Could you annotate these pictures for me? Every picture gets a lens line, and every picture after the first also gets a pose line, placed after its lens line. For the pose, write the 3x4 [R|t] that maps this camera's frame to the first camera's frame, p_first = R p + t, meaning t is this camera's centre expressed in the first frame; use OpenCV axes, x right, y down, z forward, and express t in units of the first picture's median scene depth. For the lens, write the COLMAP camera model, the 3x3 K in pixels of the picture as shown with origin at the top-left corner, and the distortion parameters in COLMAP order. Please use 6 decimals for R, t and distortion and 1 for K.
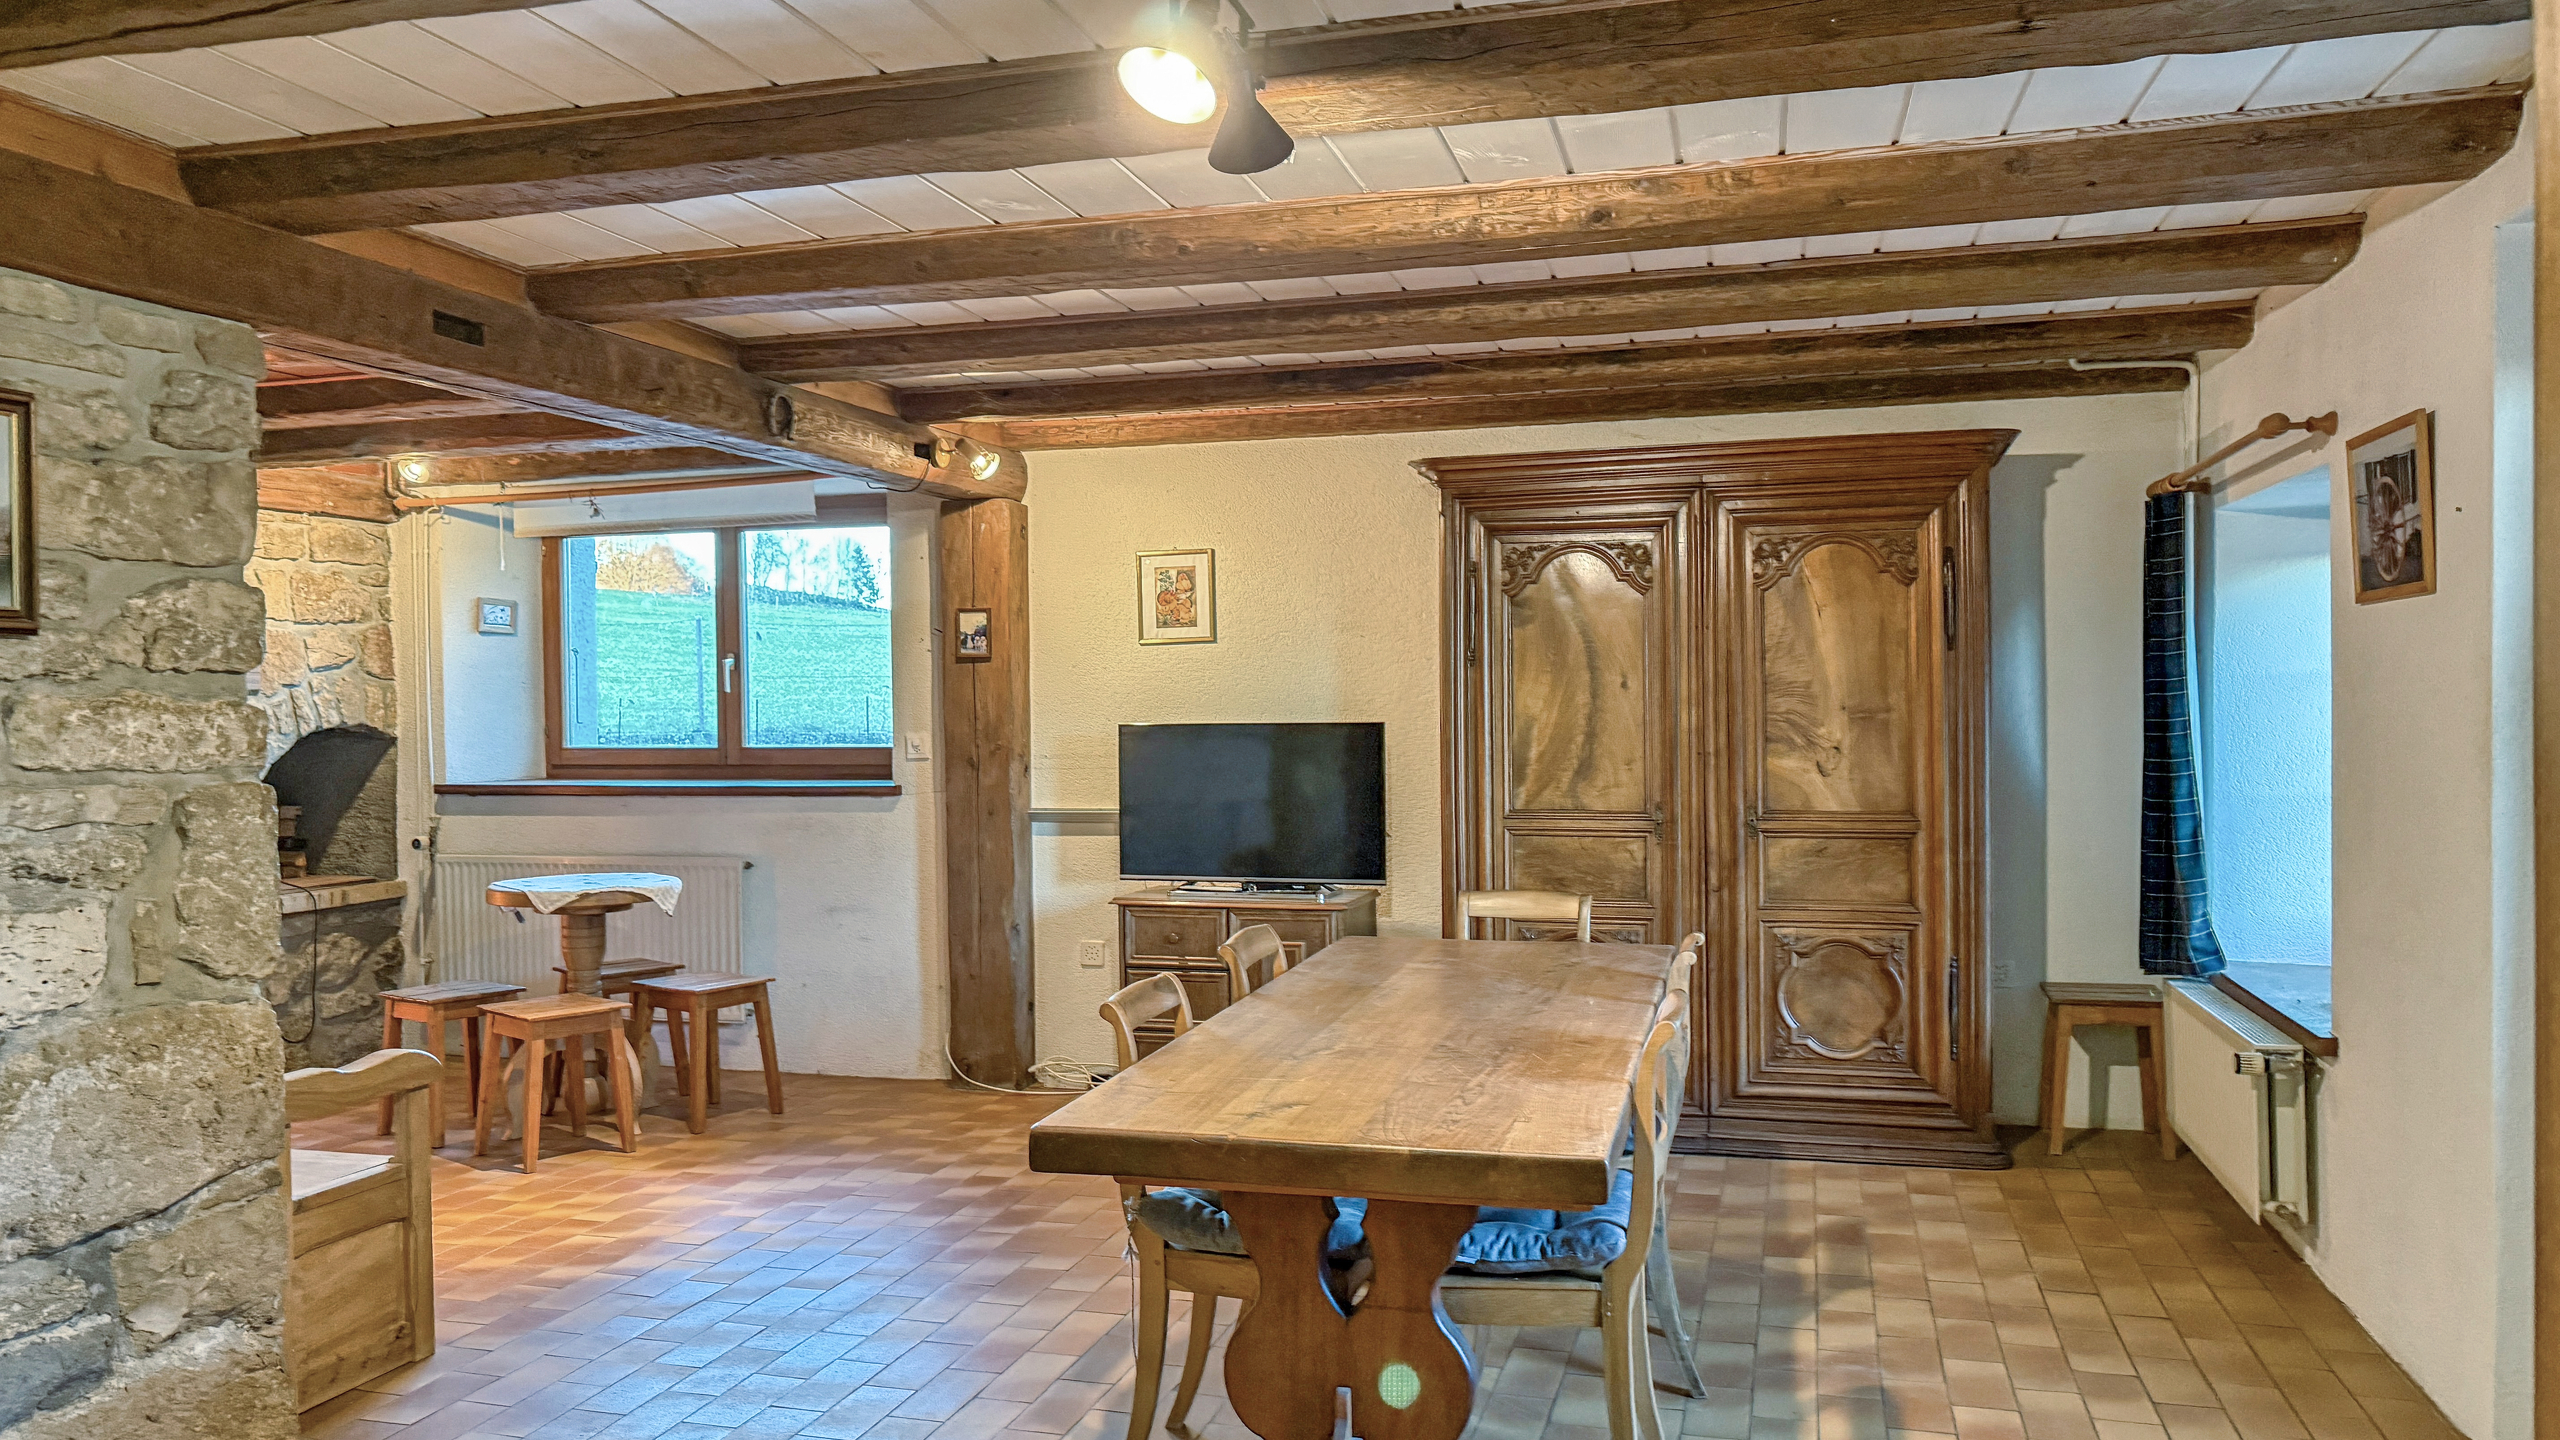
lens RADIAL K [[1816.4, 0, 1301.4], [0, 1816.4, 723.2], [0, 0, 1]] dist [0.009559, -0.017098]
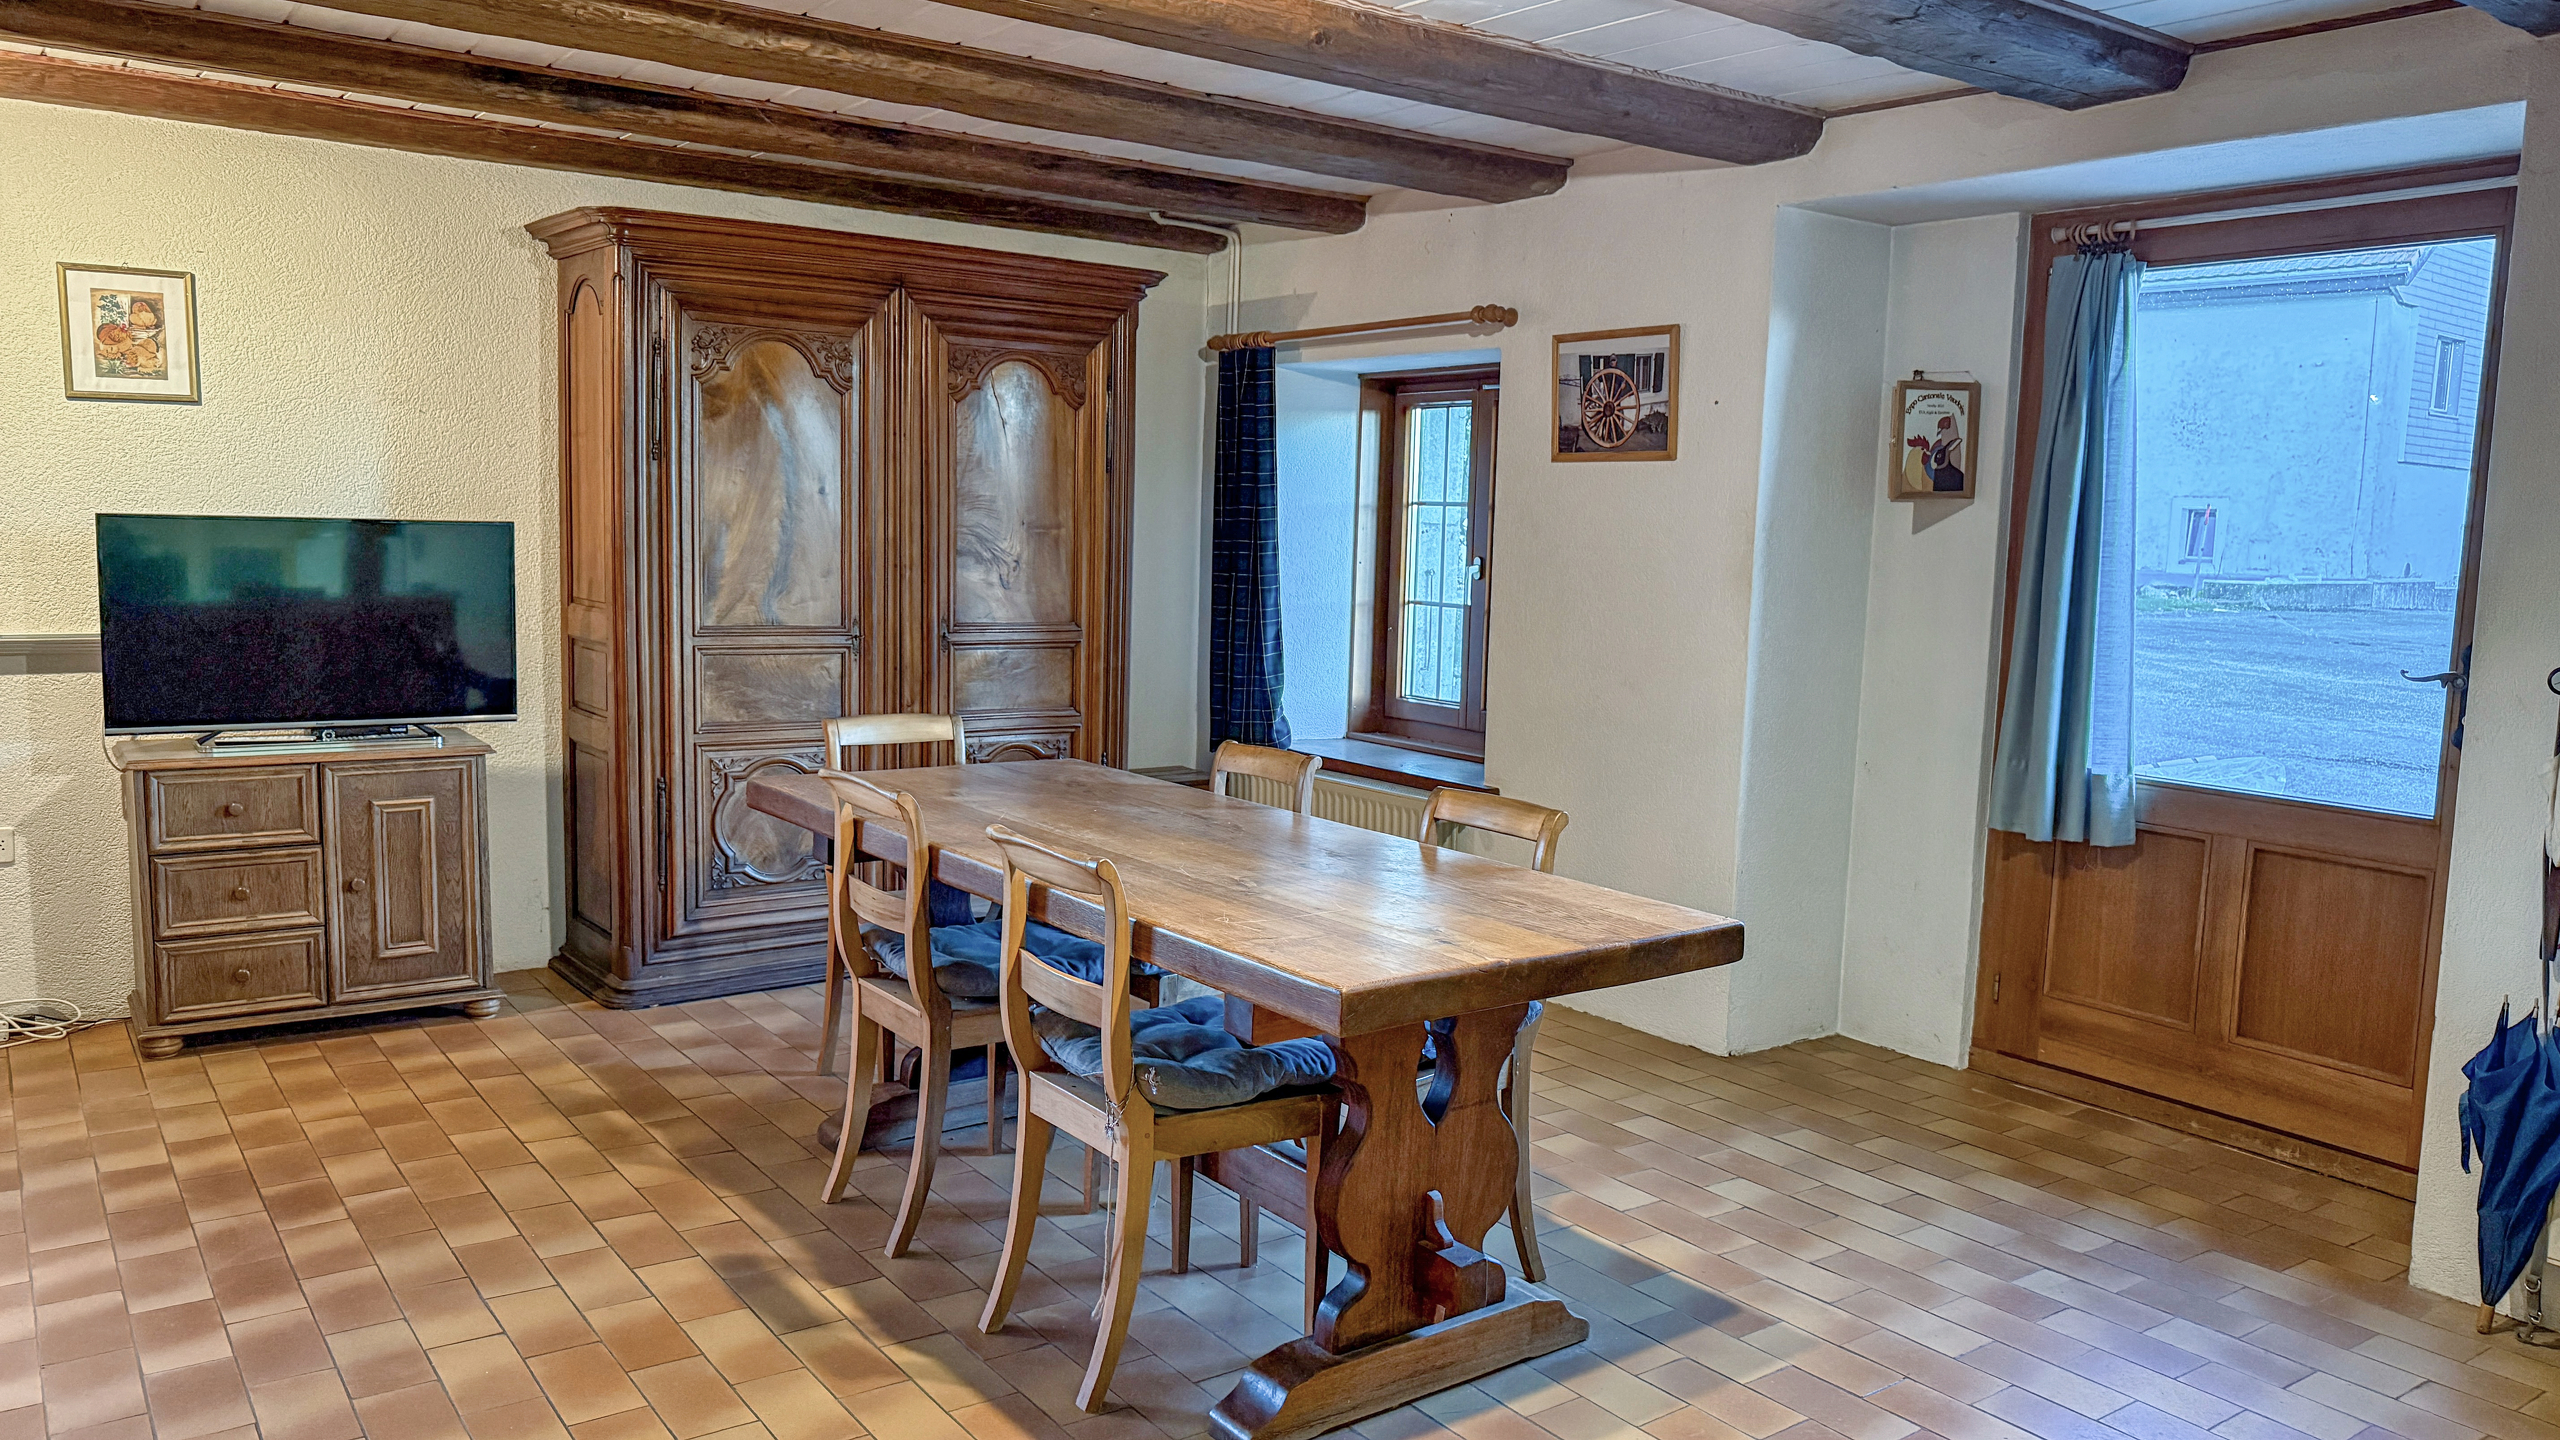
lens RADIAL K [[1816.4, 0, 1295.6], [0, 1816.4, 731.8], [0, 0, 1]] dist [0.009559, -0.017098]
pose [[0.613338, -0.063422, 0.787270, -0.422771], [-0.025829, 0.994627, 0.100248, 0.002125], [-0.789398, -0.081820, 0.608405, 0.233367]]
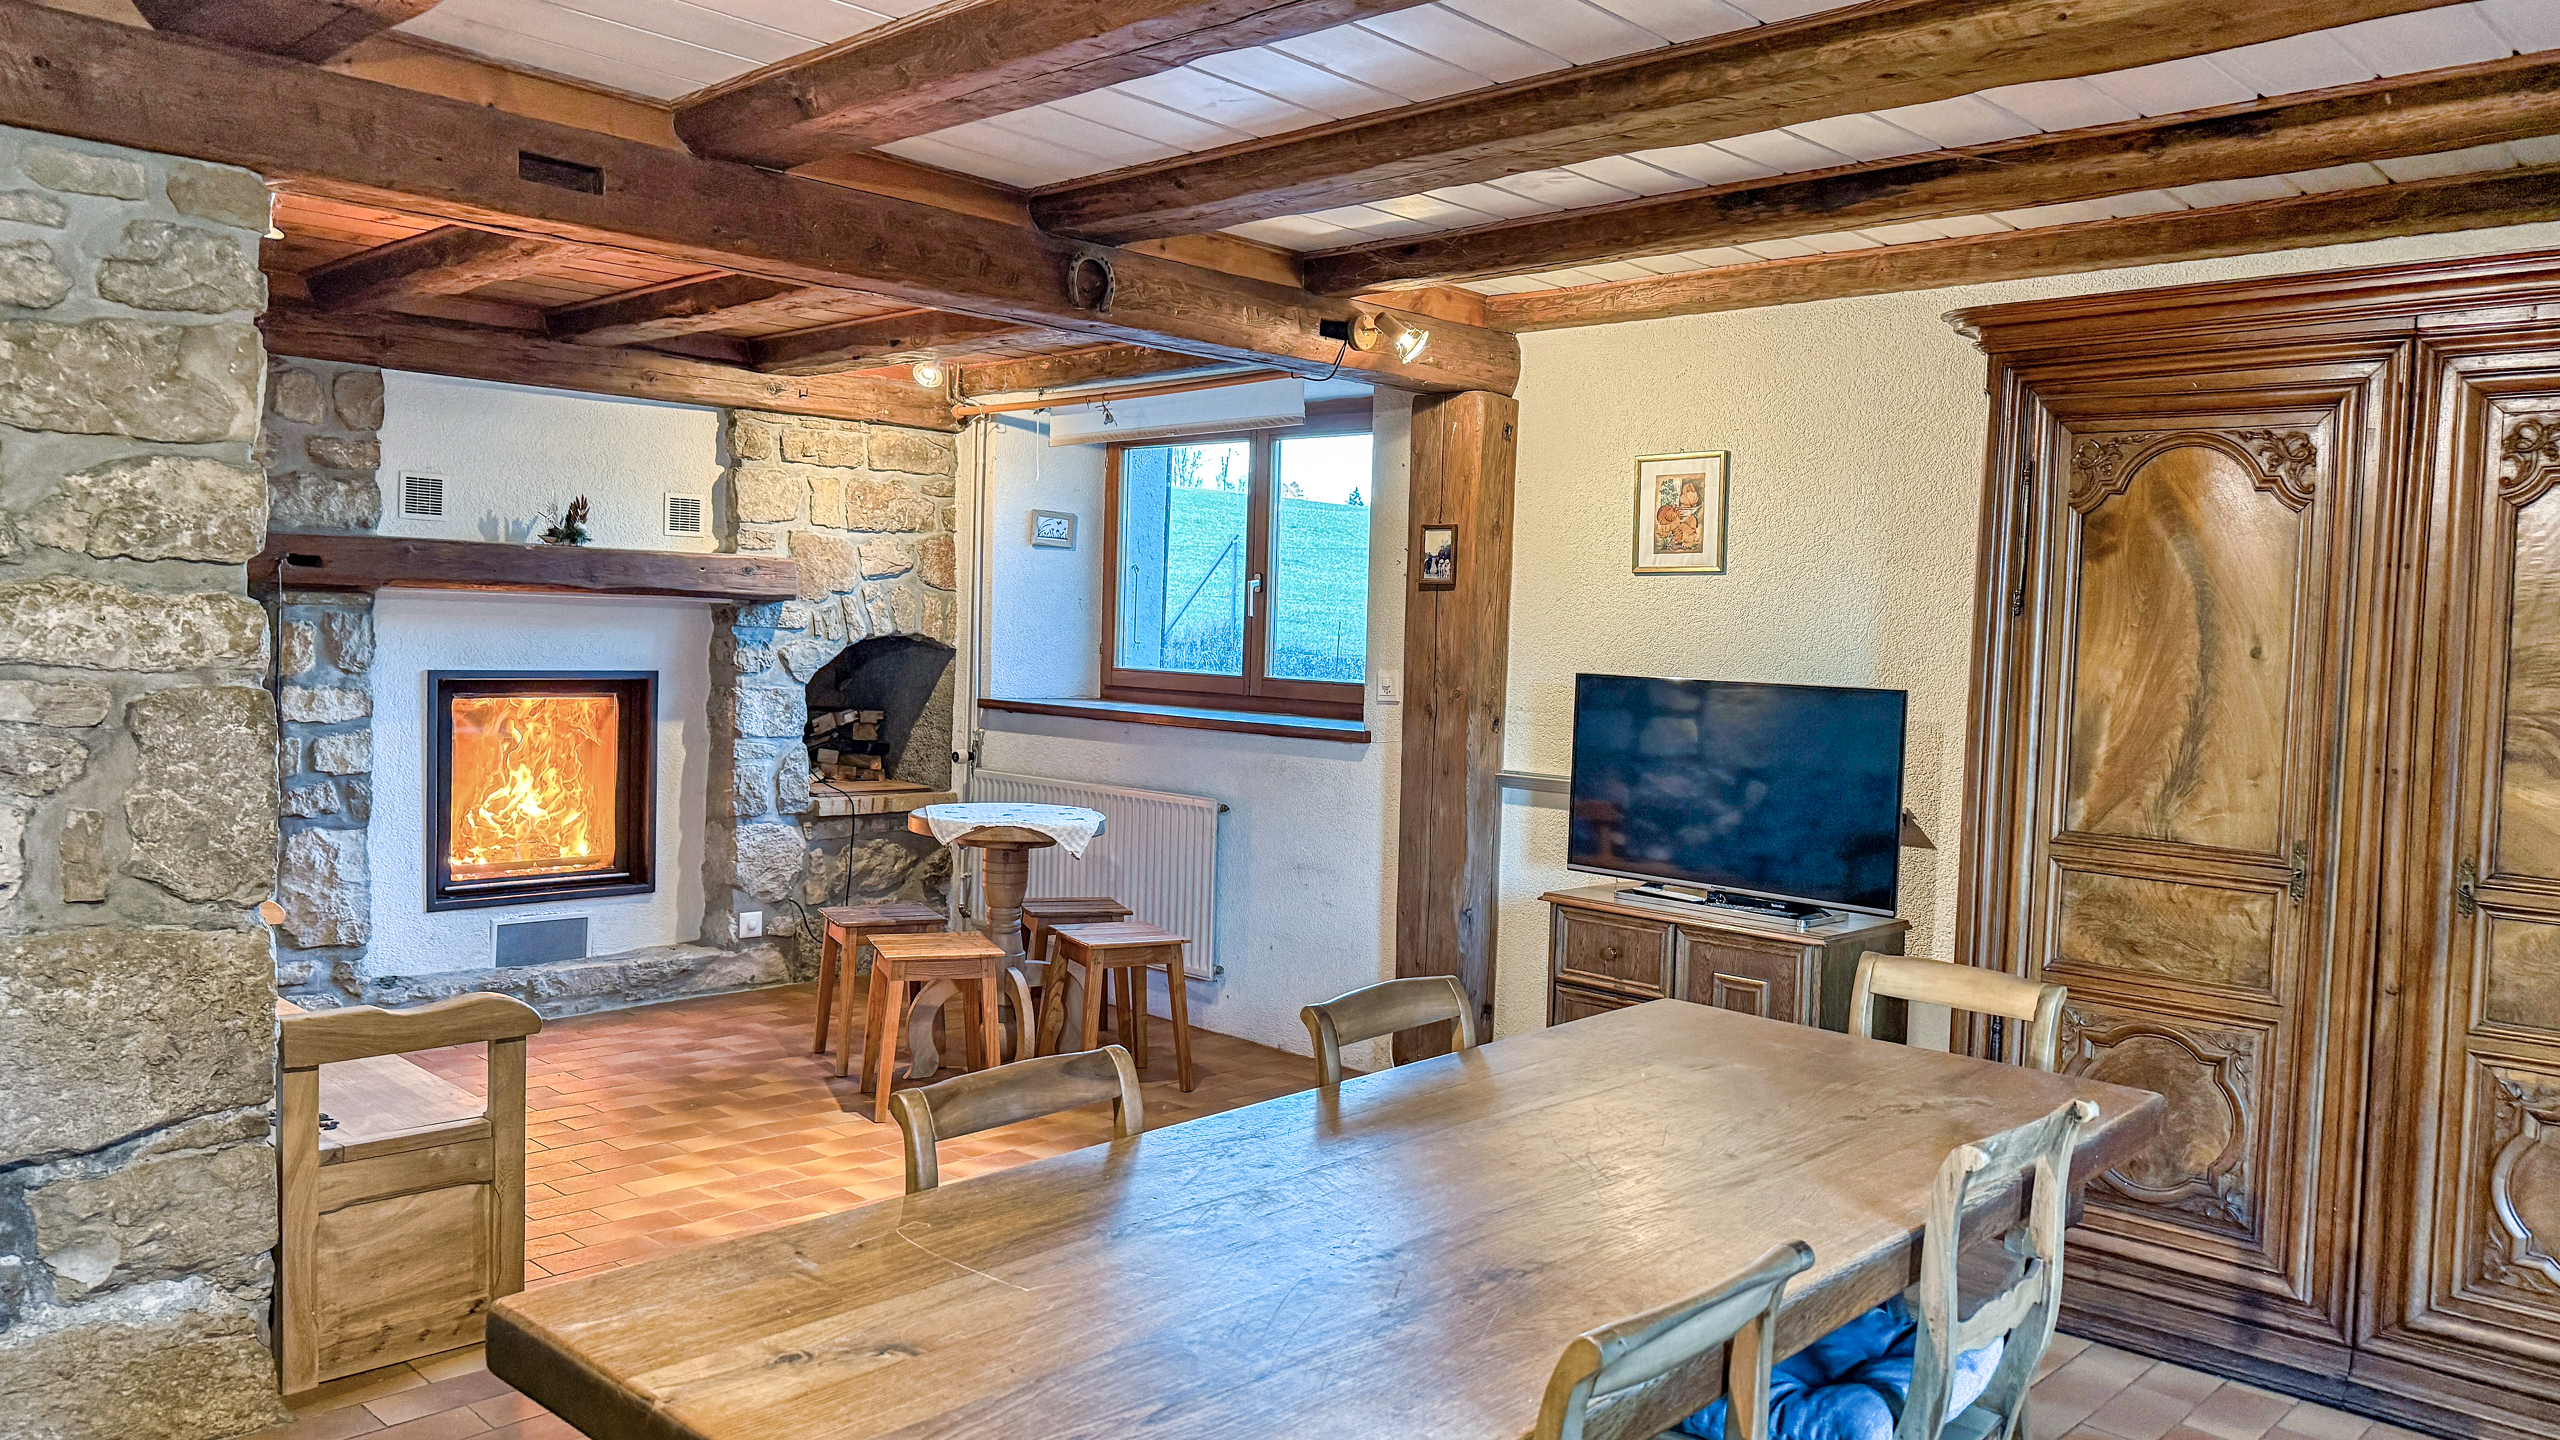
lens RADIAL K [[1816.4, 0, 1297.6], [0, 1816.4, 716.3], [0, 0, 1]] dist [0.009559, -0.017098]
pose [[0.880840, 0.063781, -0.469099, 0.185130], [-0.048977, 0.997843, 0.043706, -0.010708], [0.470874, -0.015523, 0.882064, 0.281327]]
